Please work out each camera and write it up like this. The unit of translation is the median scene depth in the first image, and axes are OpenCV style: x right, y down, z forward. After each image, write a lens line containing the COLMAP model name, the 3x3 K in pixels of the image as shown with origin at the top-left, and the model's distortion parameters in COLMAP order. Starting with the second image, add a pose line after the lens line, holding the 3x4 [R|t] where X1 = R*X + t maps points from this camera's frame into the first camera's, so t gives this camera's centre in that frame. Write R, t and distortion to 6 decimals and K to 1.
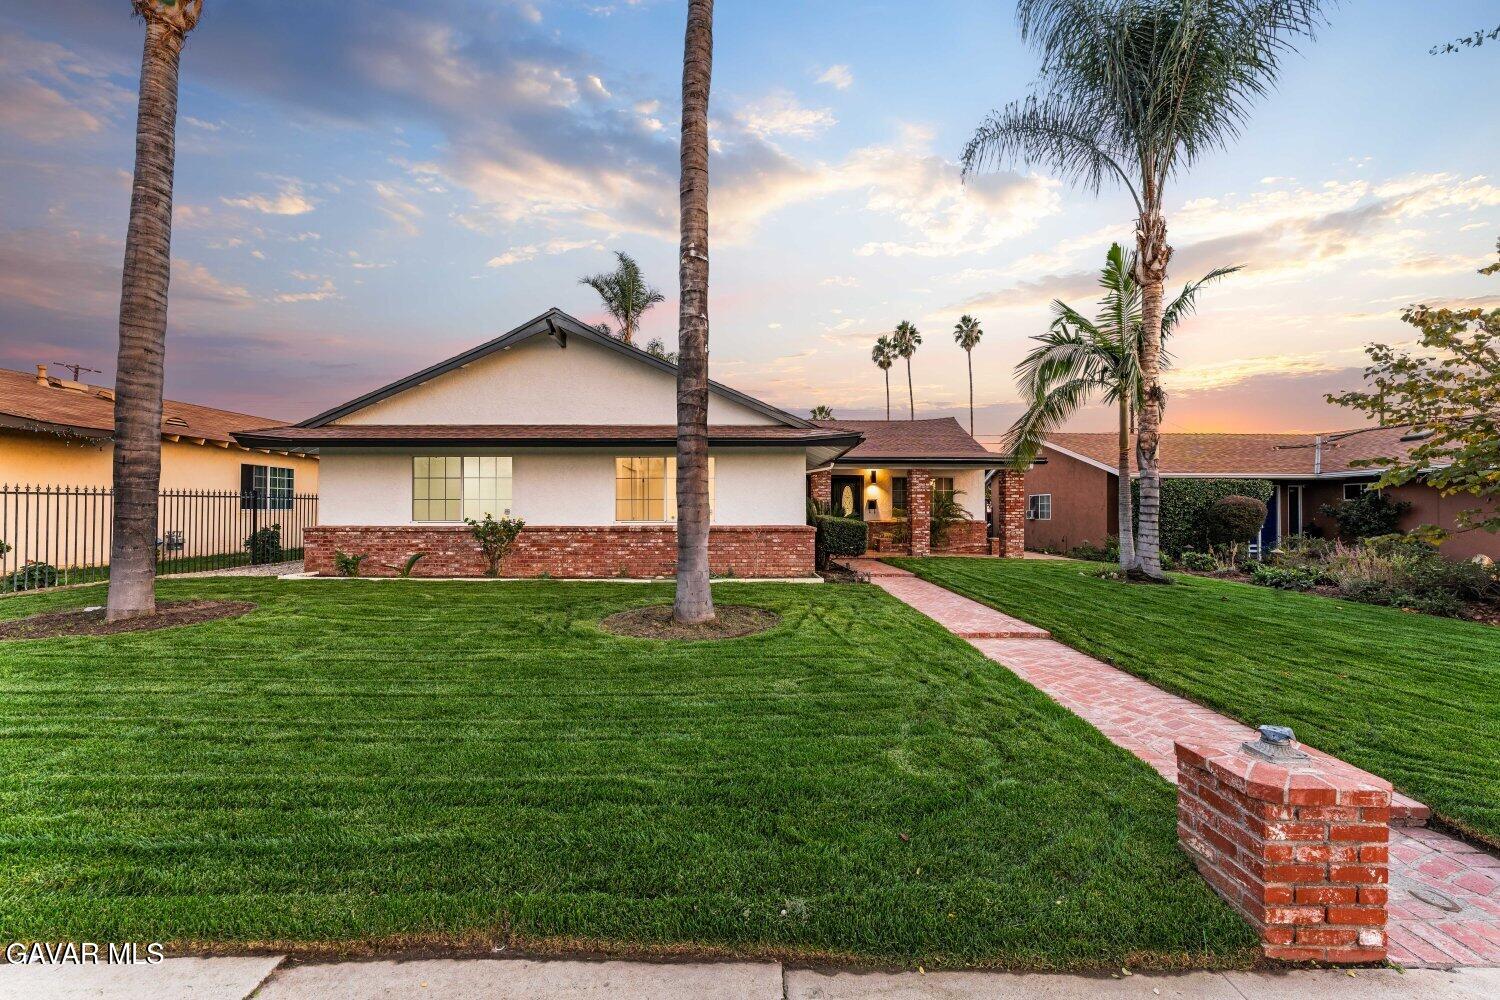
lens RADIAL K [[617.3, 0, 748.0], [0, 617.3, 505.1], [0, 0, 1]] dist [0.005158, 0.000602]
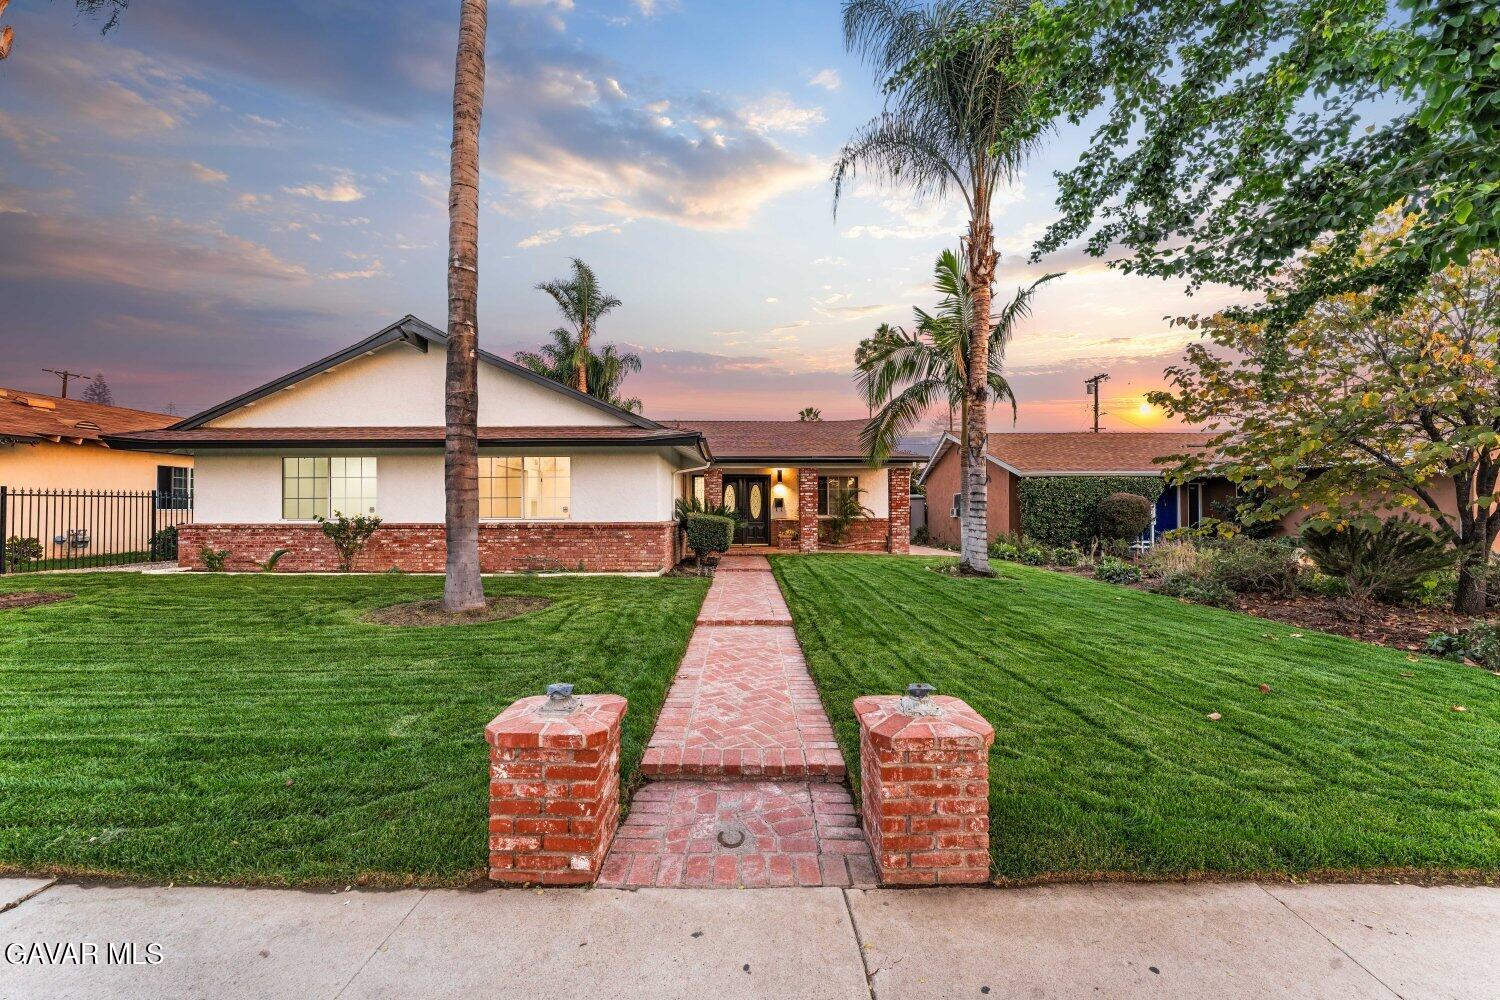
lens RADIAL K [[617.3, 0, 748.0], [0, 617.3, 505.1], [0, 0, 1]] dist [0.005158, 0.000602]
pose [[0.999530, -0.002950, -0.030498, 0.288315], [0.002887, 0.999994, -0.002122, 0.006989], [0.030504, 0.002033, 0.999533, -0.030305]]
